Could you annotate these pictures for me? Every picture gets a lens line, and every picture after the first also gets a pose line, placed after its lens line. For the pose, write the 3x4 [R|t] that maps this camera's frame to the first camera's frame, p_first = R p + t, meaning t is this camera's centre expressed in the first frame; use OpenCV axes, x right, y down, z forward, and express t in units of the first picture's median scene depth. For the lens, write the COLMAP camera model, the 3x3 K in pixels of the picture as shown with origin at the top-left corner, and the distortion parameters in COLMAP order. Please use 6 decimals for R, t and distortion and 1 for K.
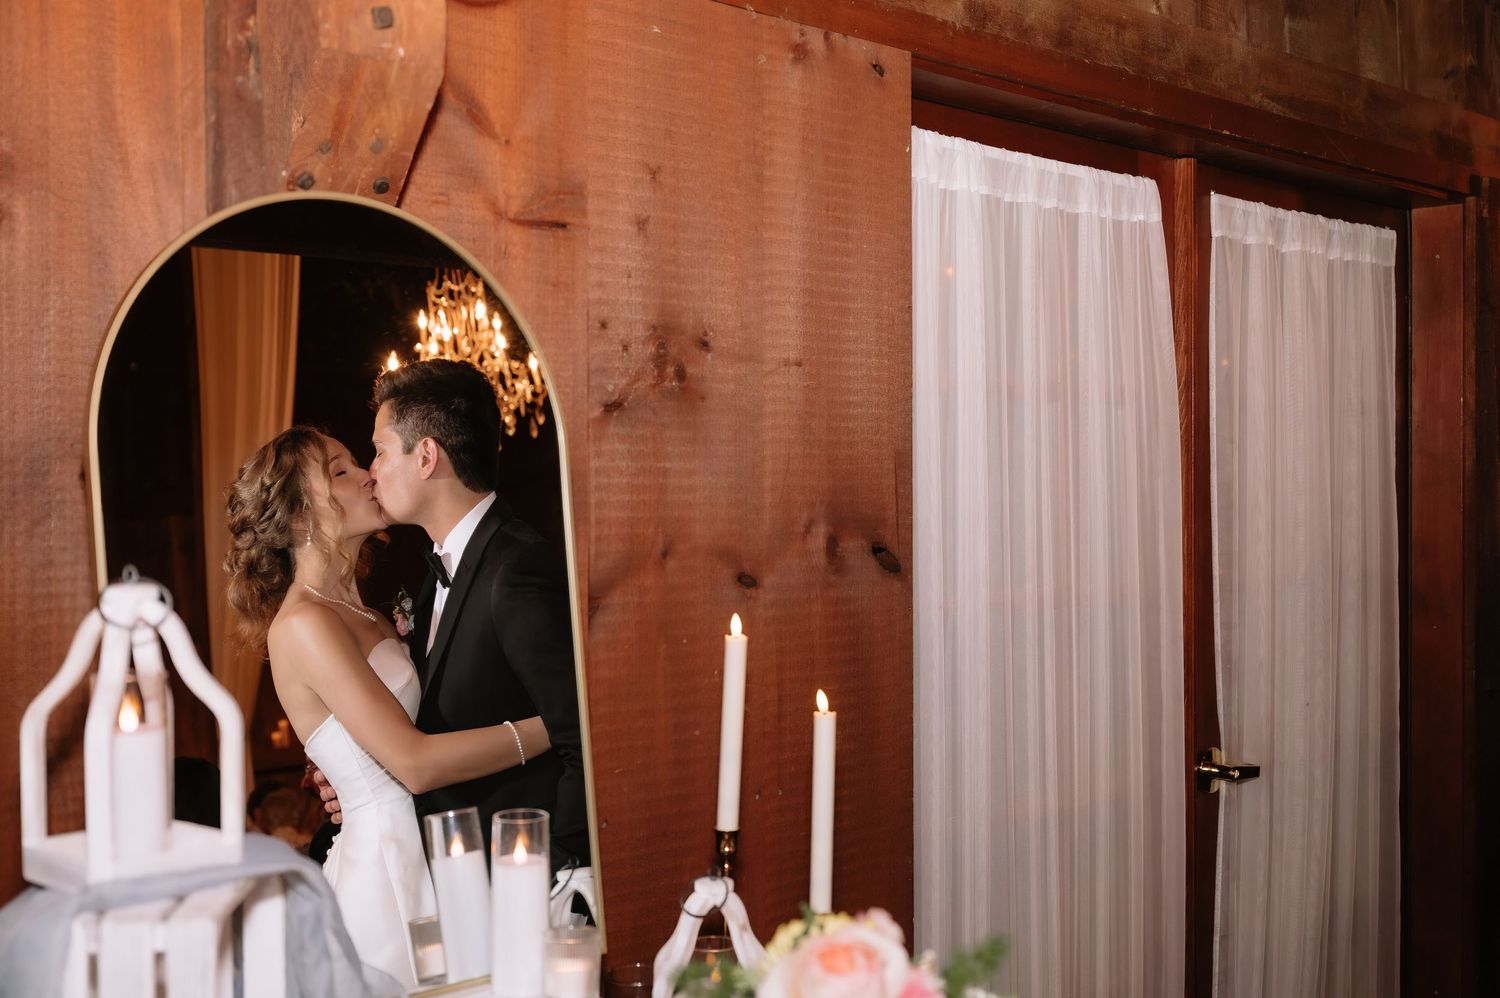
lens RADIAL K [[1833.8, 0, 750.0], [0, 1833.8, 499.0], [0, 0, 1]] dist [-0.015685, 0.041076]
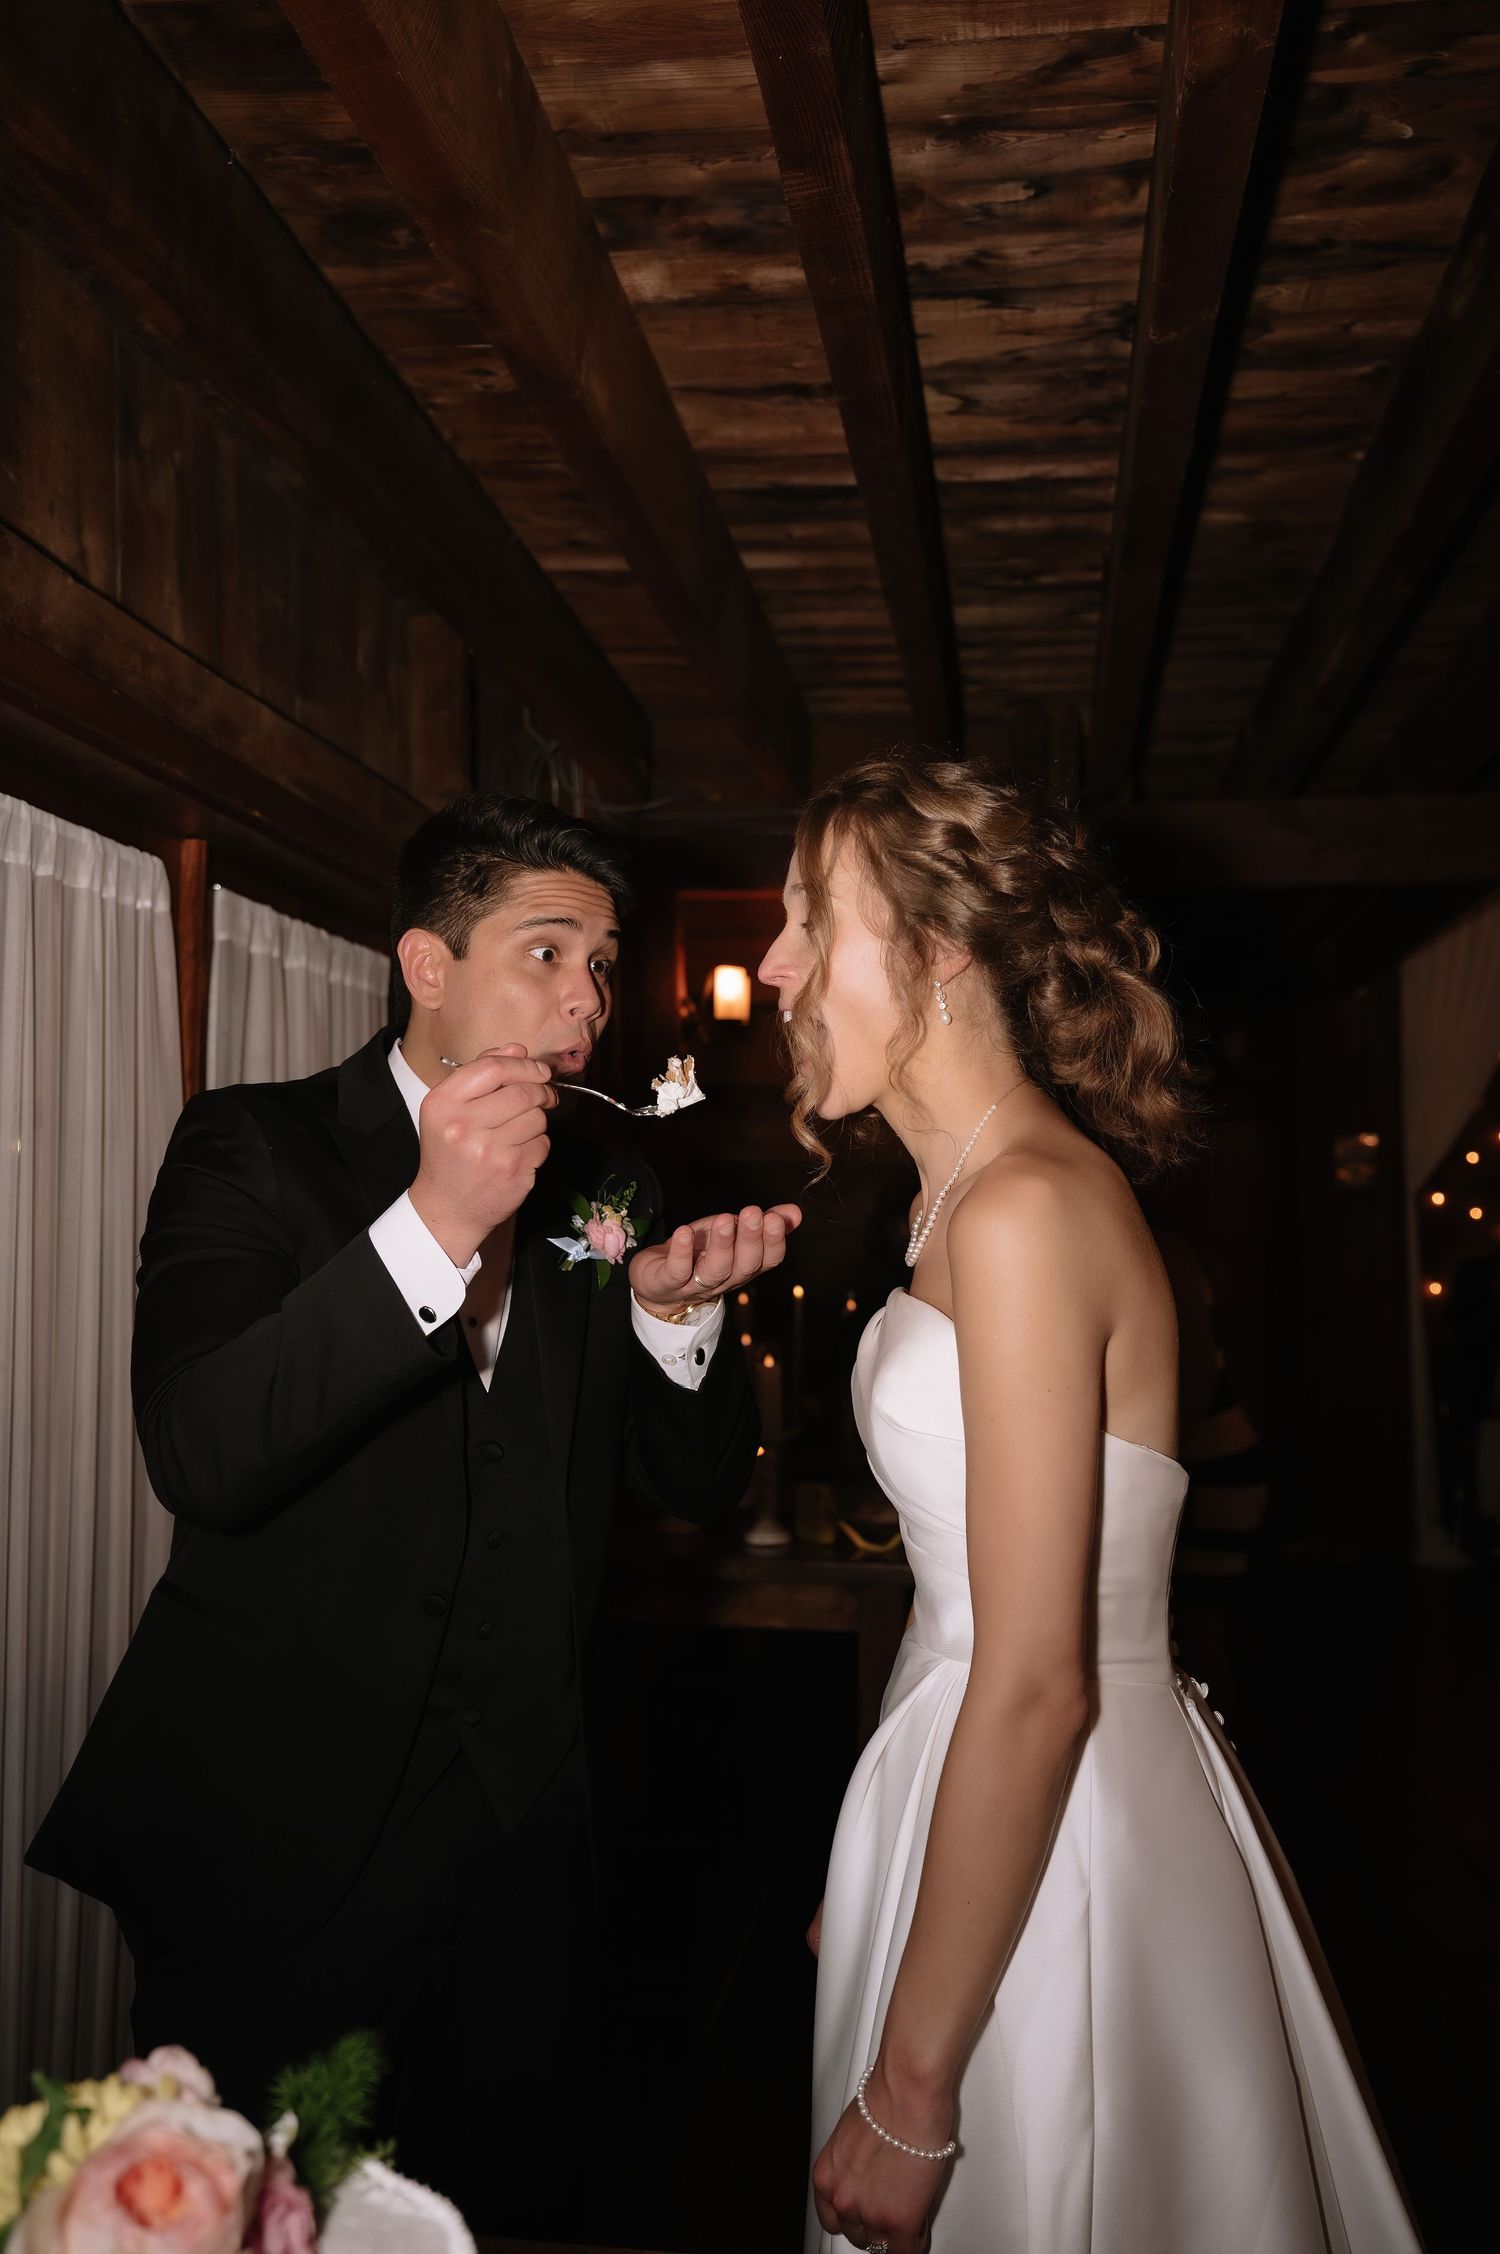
lens RADIAL K [[1897.3, 0, 733.6], [0, 1897.3, 1119.9], [0, 0, 1]] dist [-0.003806, 0.001363]
pose [[0.808210, 0.047830, 0.586949, -0.062957], [-0.006763, 0.997384, -0.071964, -0.003435], [-0.588856, 0.054192, 0.806419, 0.206793]]
